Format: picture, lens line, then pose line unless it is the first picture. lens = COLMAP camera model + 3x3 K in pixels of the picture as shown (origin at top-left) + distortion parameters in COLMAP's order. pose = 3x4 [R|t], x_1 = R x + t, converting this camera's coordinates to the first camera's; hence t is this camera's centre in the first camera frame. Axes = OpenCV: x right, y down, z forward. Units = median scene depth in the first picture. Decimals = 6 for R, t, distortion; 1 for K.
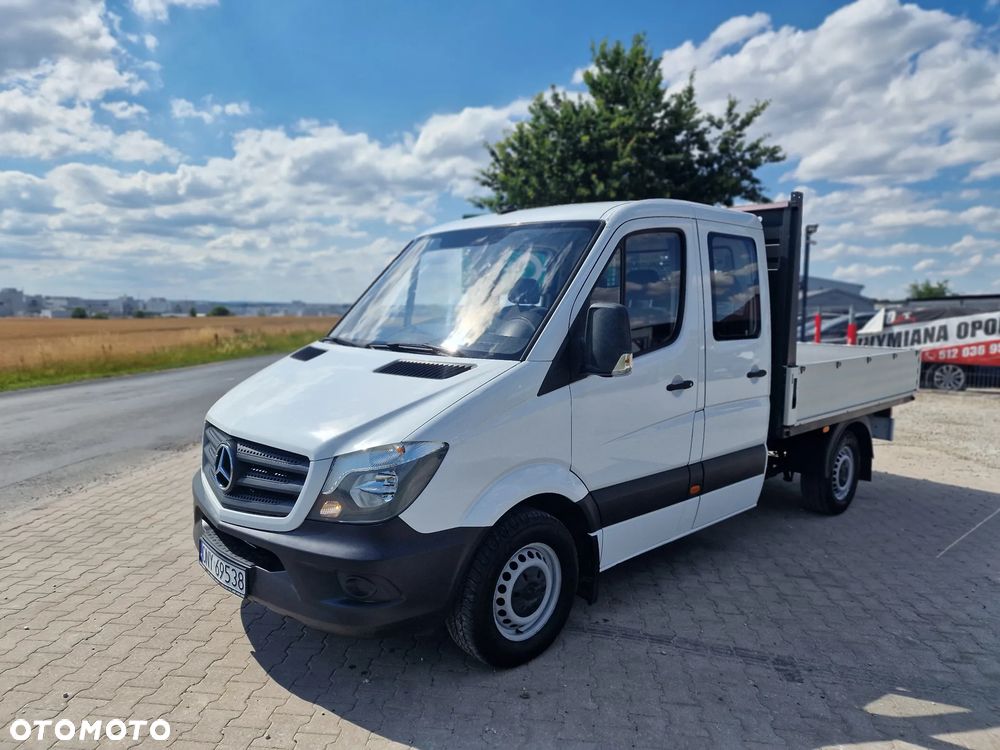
lens RADIAL K [[672.2, 0, 474.0], [0, 672.2, 373.5], [0, 0, 1]] dist [0.065807, -0.058647]
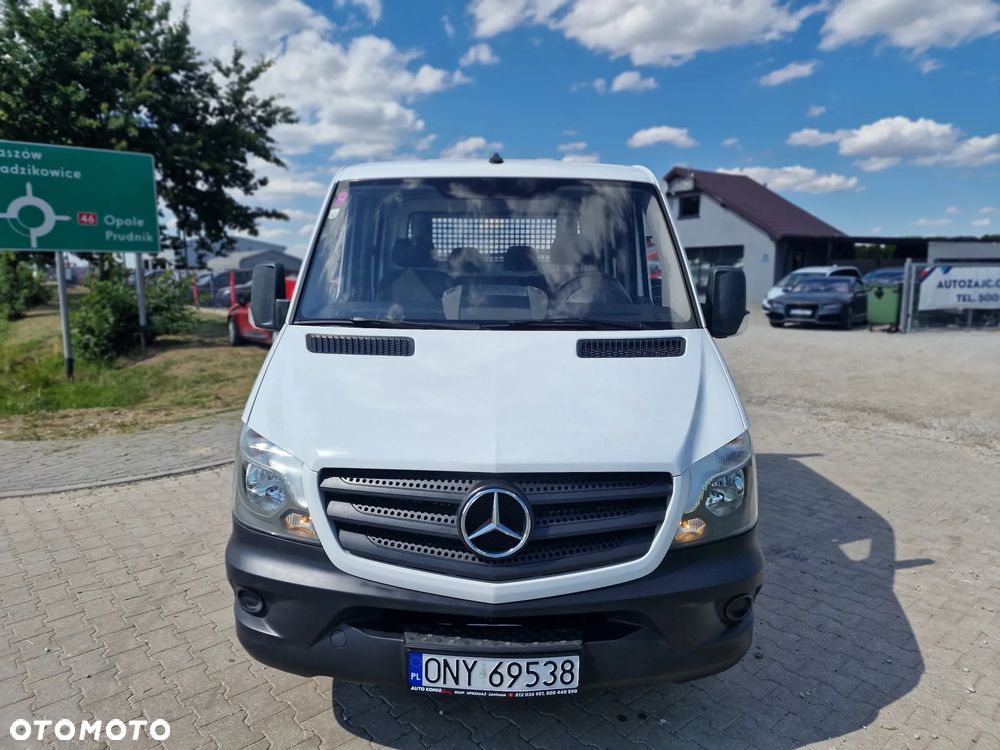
lens RADIAL K [[672.2, 0, 489.1], [0, 672.2, 366.5], [0, 0, 1]] dist [0.065807, -0.058647]
pose [[0.678197, -0.114784, 0.725861, -0.206282], [0.078252, 0.993390, 0.083976, -0.017237], [-0.730702, -0.000152, 0.682696, 0.137647]]
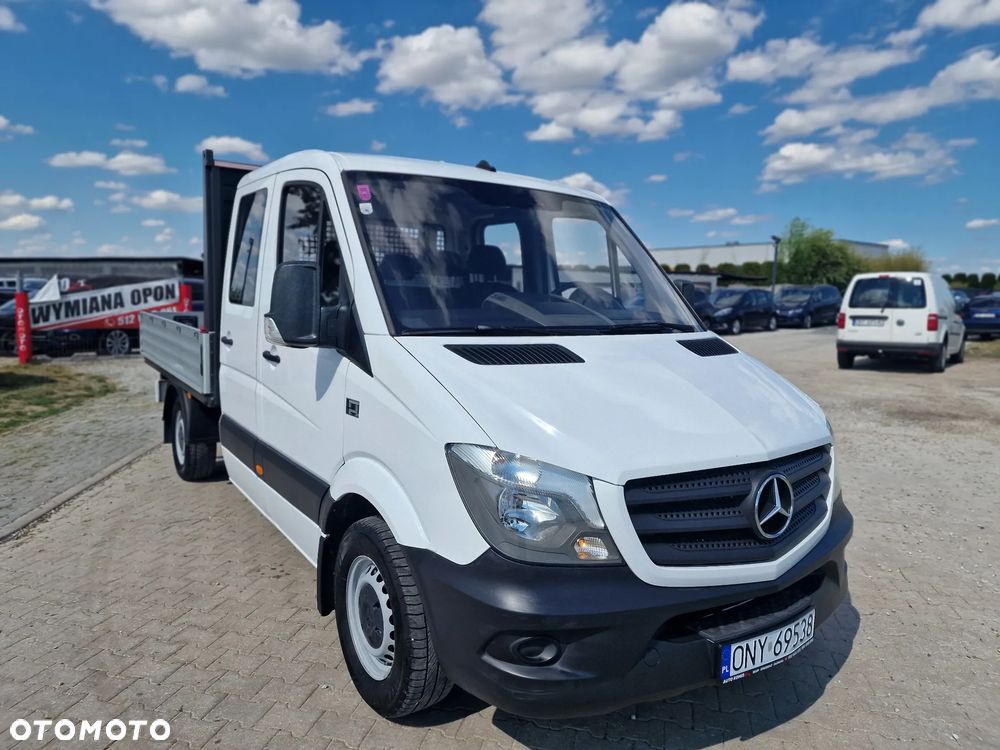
lens RADIAL K [[672.2, 0, 508.5], [0, 672.2, 354.8], [0, 0, 1]] dist [0.065807, -0.058647]
pose [[0.125060, -0.103285, 0.986758, -0.272883], [0.078949, 0.992449, 0.093874, -0.027684], [-0.989003, 0.066164, 0.132270, 0.288797]]
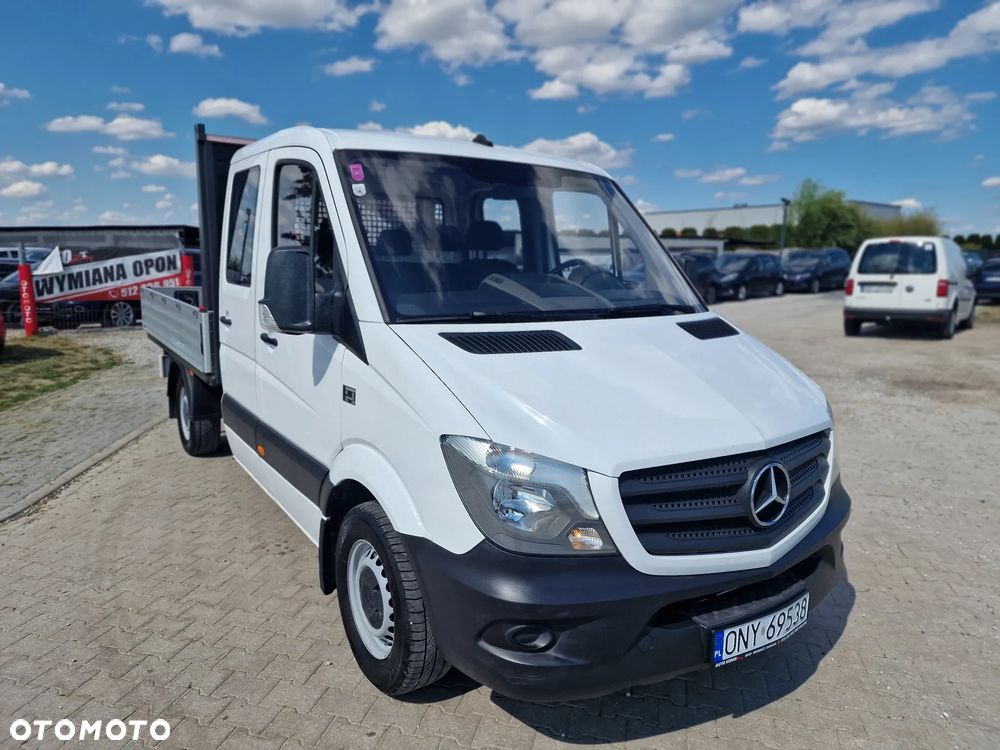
lens RADIAL K [[672.2, 0, 501.4], [0, 672.2, 367.5], [0, 0, 1]] dist [0.065807, -0.058647]
pose [[0.140271, -0.172738, 0.974929, -0.270043], [0.086721, 0.983023, 0.161695, -0.033607], [-0.986308, 0.061866, 0.152870, 0.286289]]
